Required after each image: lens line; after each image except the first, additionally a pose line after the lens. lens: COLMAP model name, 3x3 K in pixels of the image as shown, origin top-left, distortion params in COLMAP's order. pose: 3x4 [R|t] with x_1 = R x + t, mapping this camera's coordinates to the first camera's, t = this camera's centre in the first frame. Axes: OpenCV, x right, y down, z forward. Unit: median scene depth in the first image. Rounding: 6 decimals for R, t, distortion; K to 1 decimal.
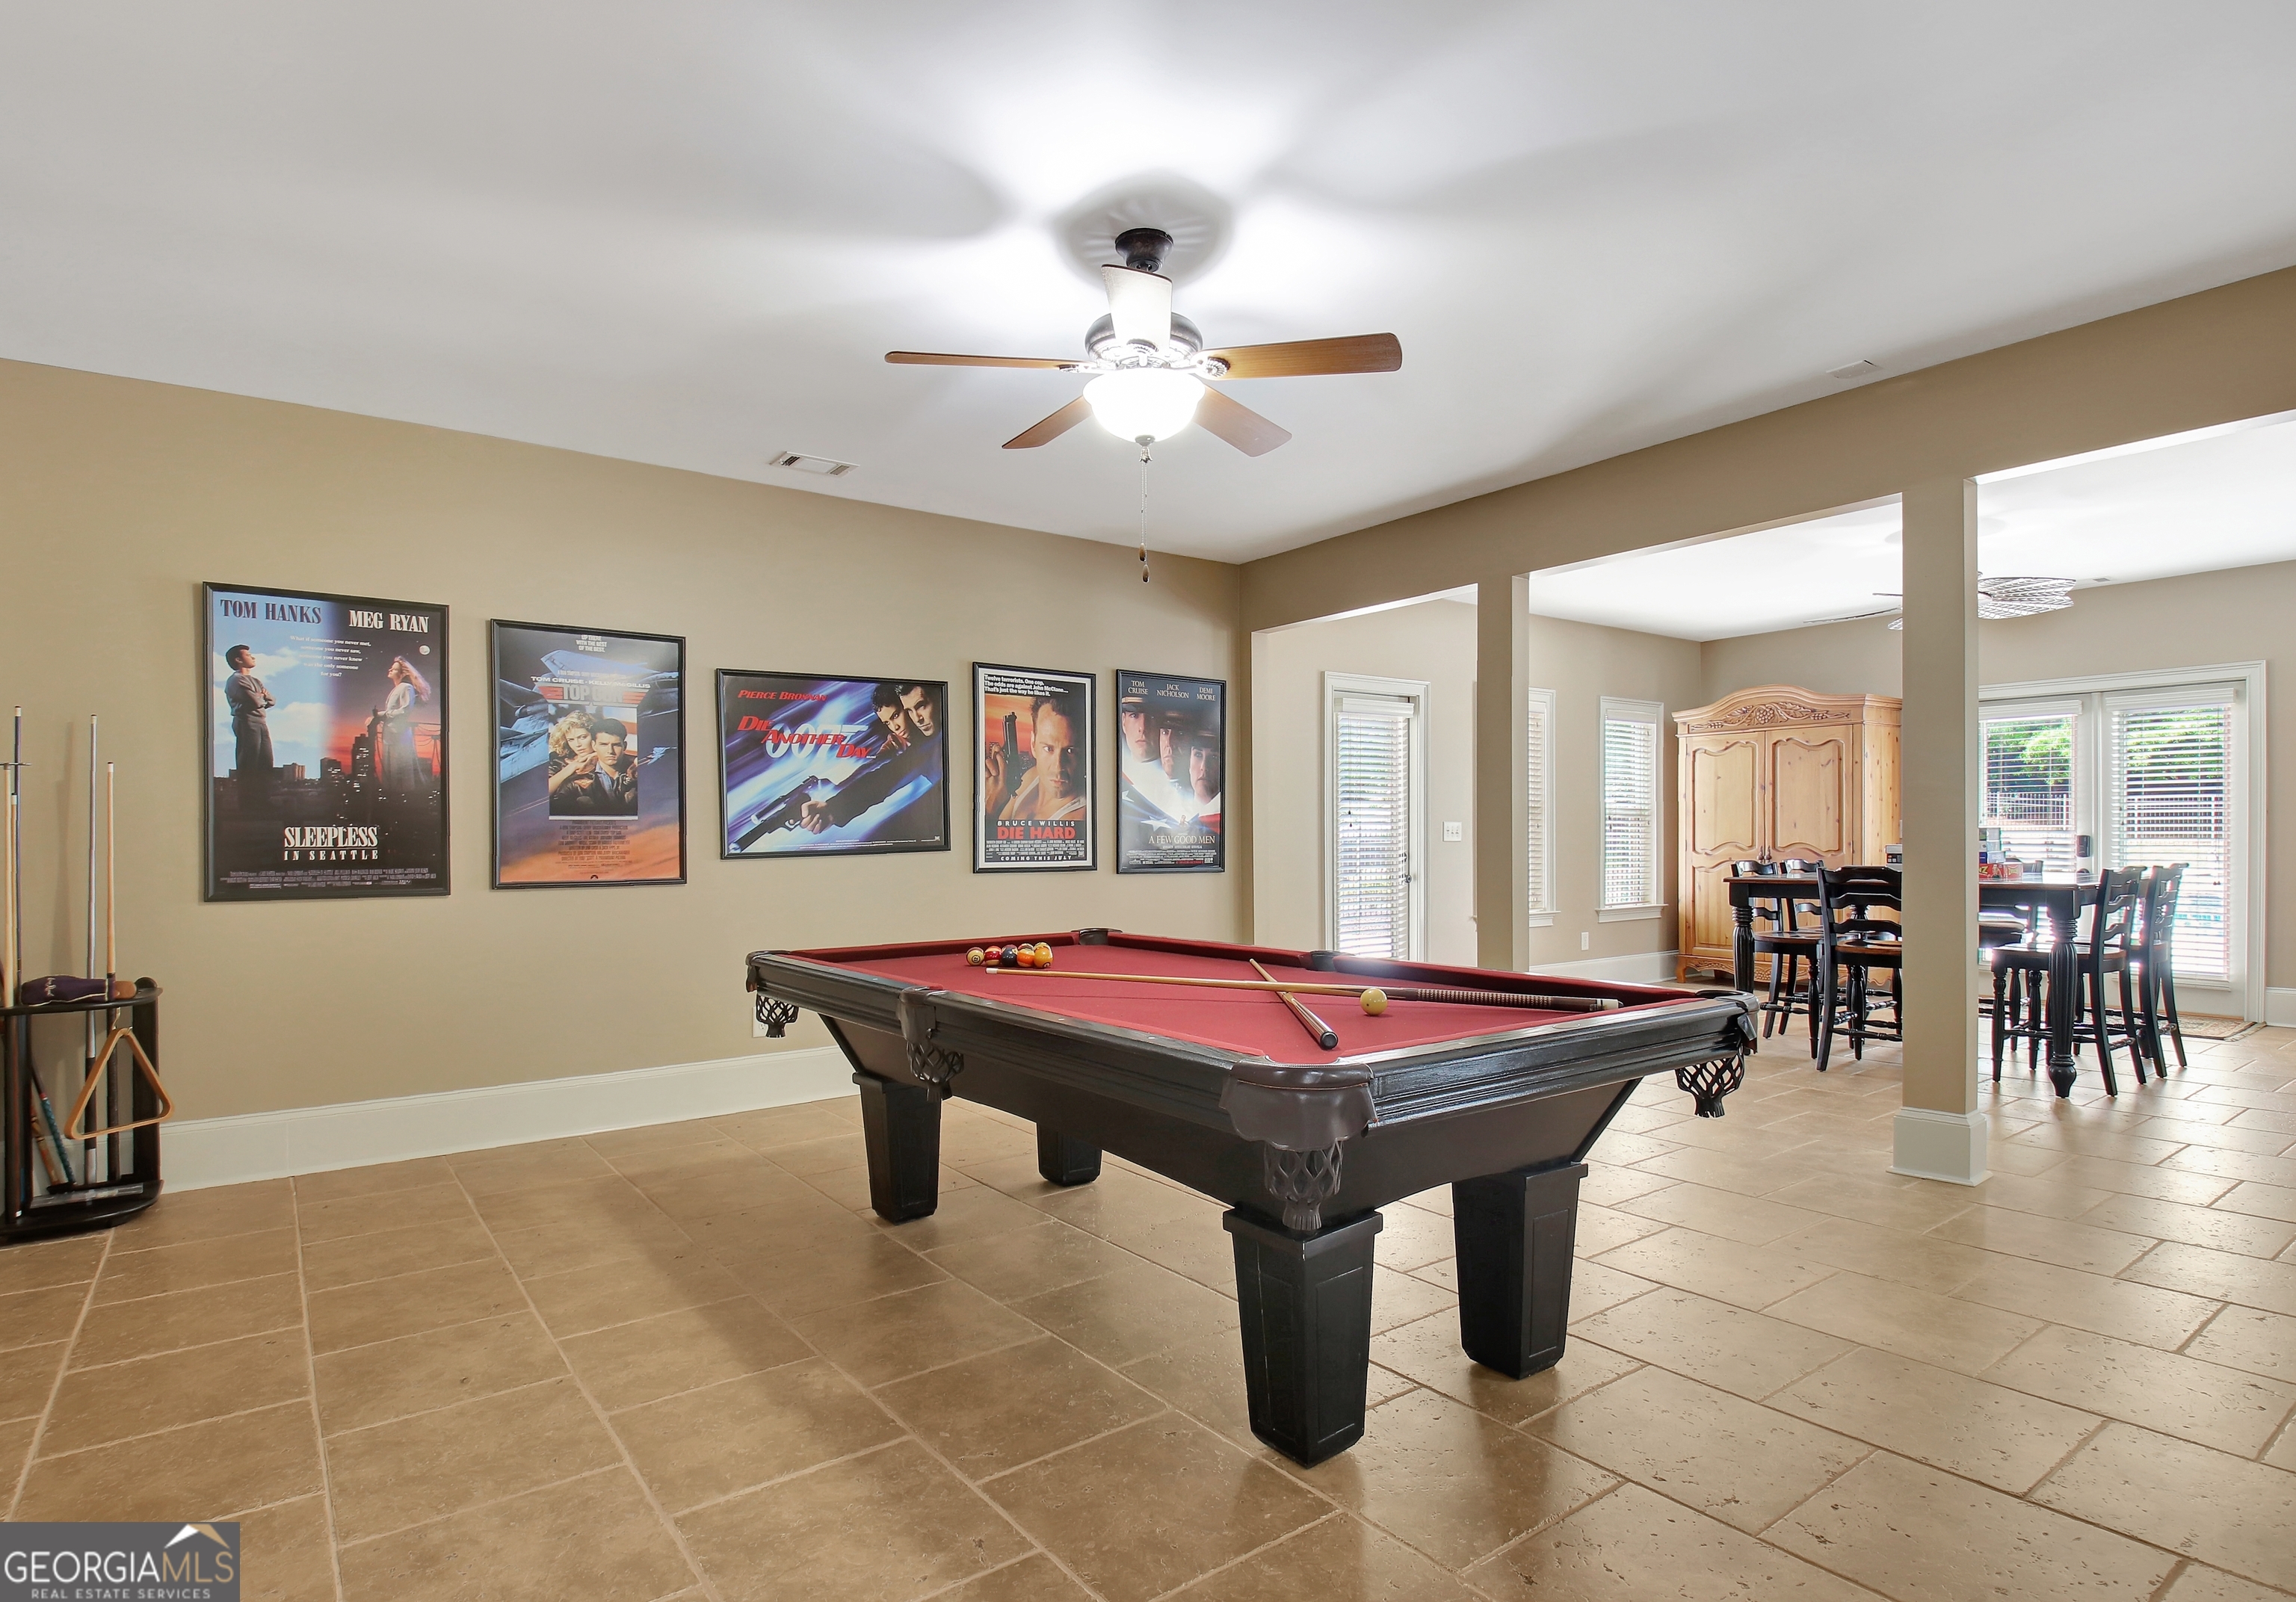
lens RADIAL K [[1175.1, 0, 1138.0], [0, 1175.1, 852.7], [0, 0, 1]] dist [0.000530, -0.018195]
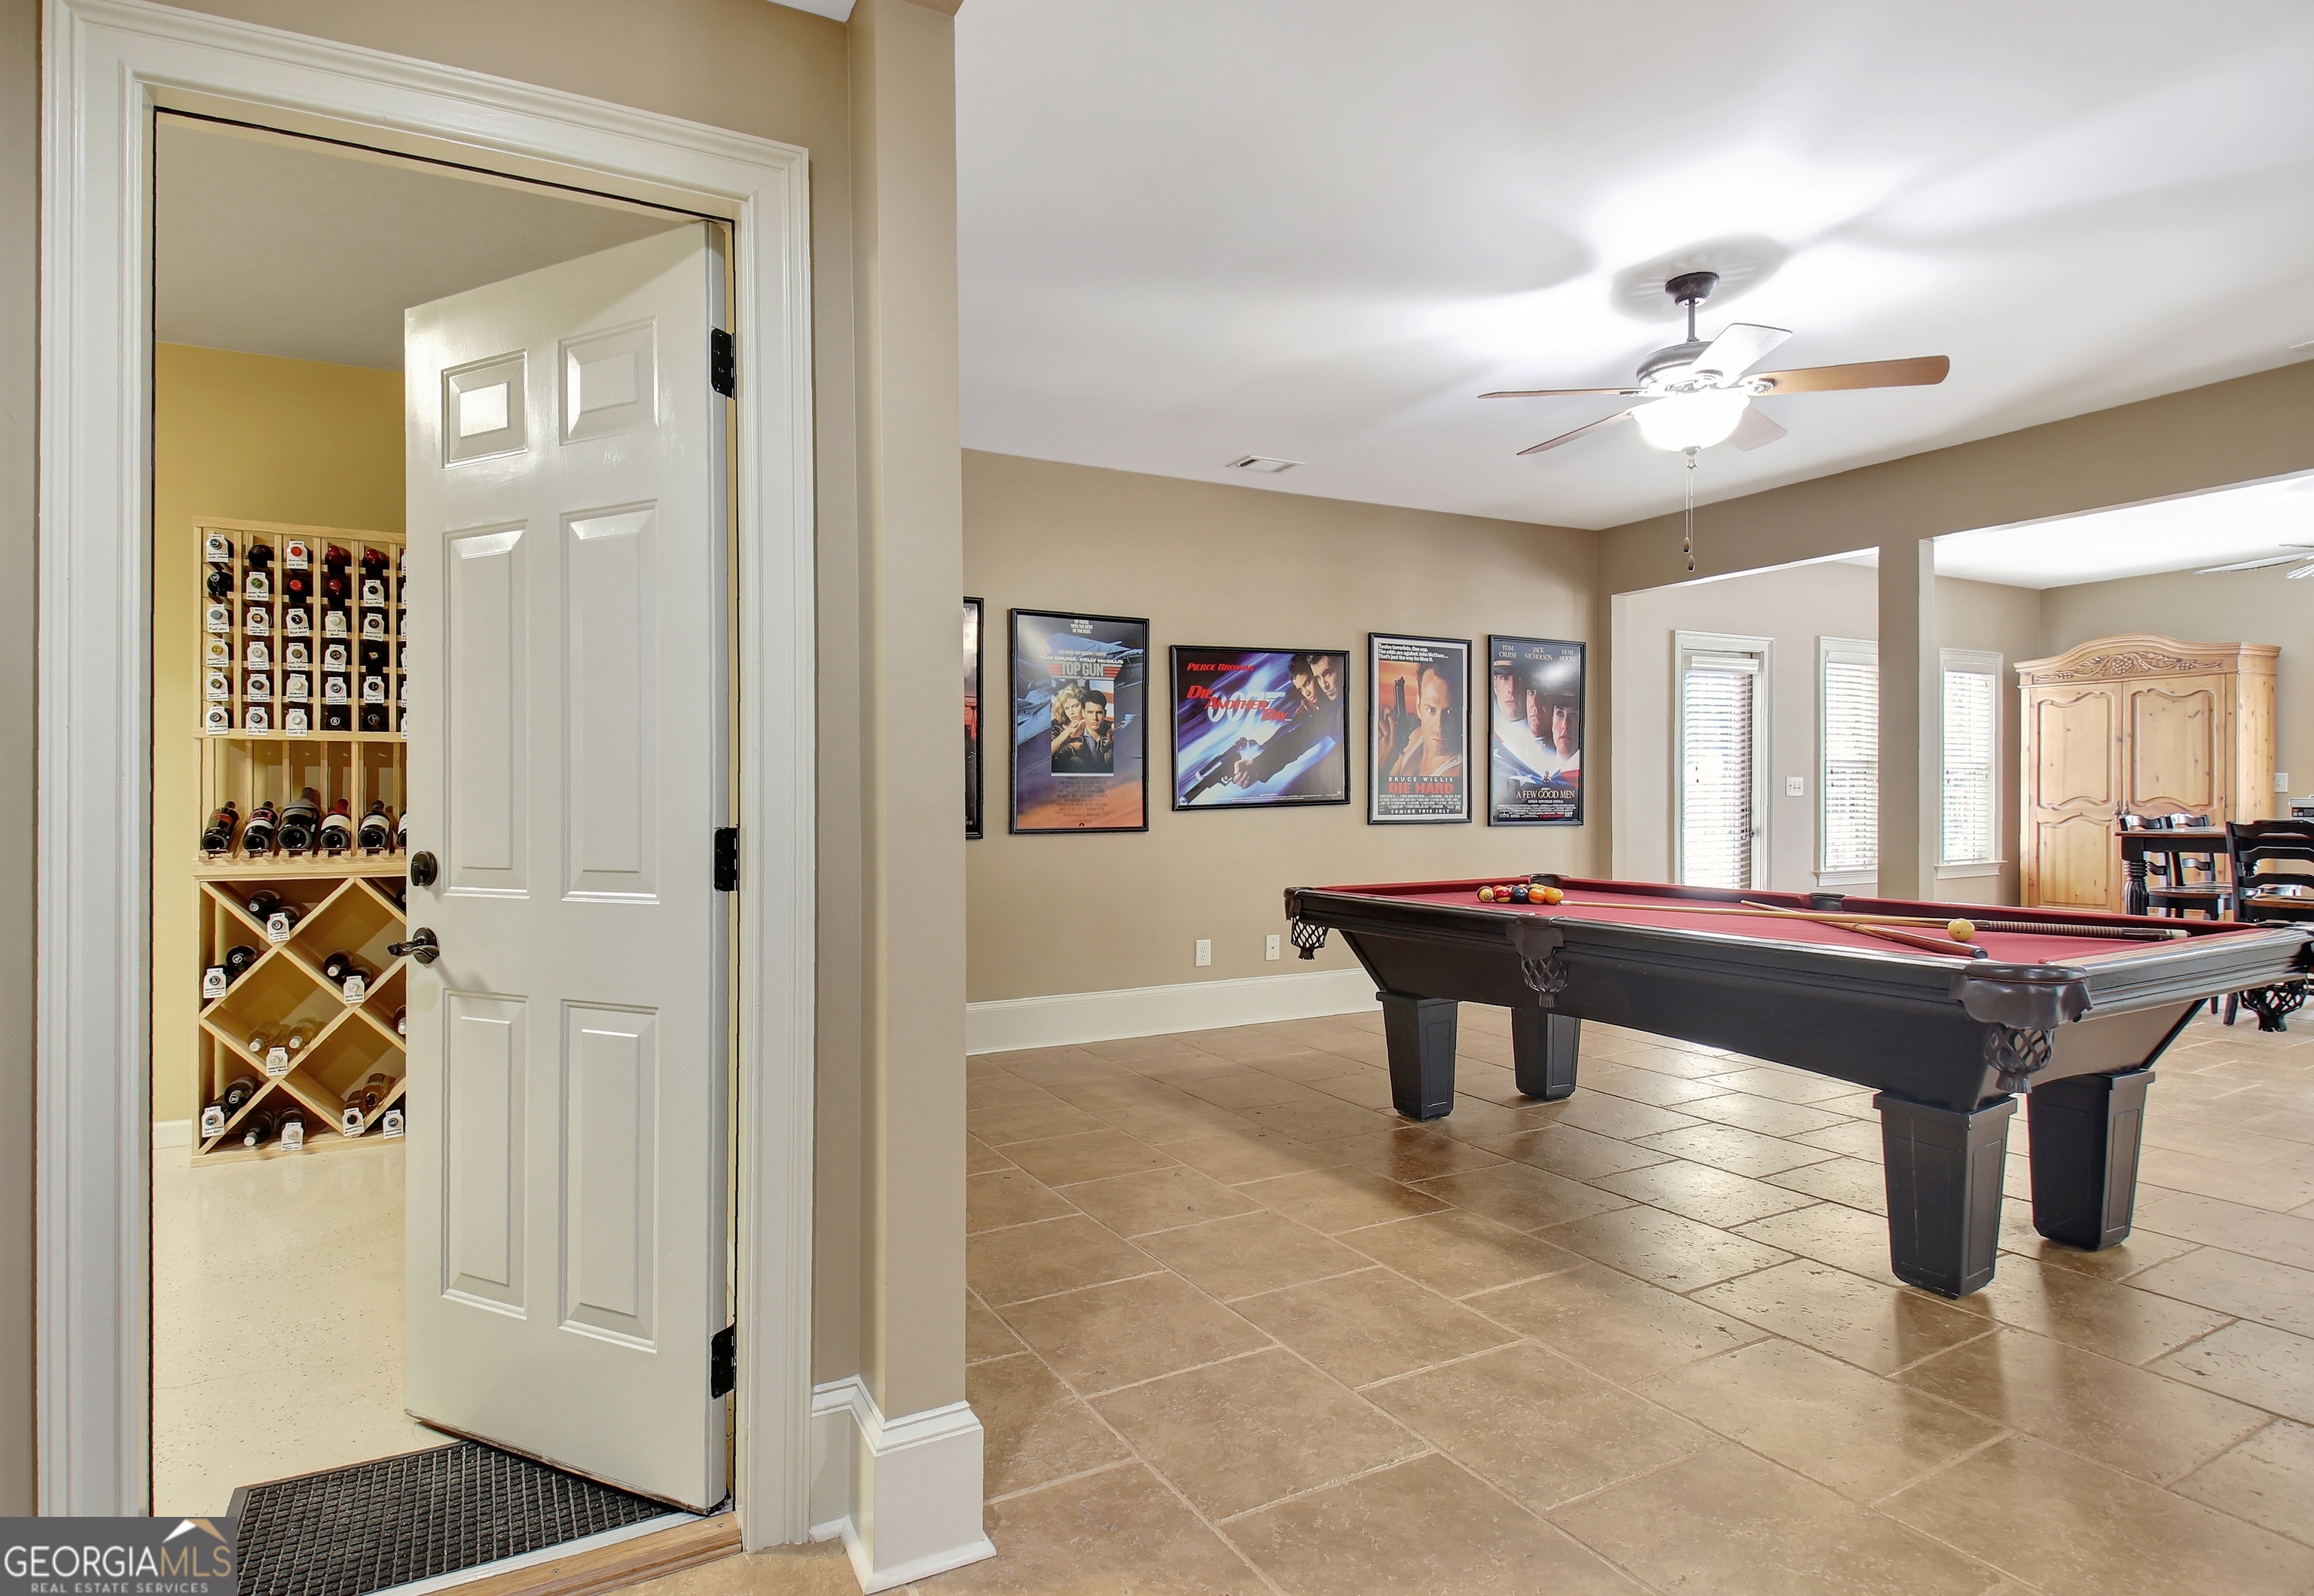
lens RADIAL K [[1184.4, 0, 1111.9], [0, 1184.4, 818.5], [0, 0, 1]] dist [0.000530, -0.018195]
pose [[0.986342, 0.003470, -0.164674, -0.204848], [-0.001941, 0.999954, 0.009446, 0.002181], [0.164699, -0.008997, 0.986303, -0.142338]]
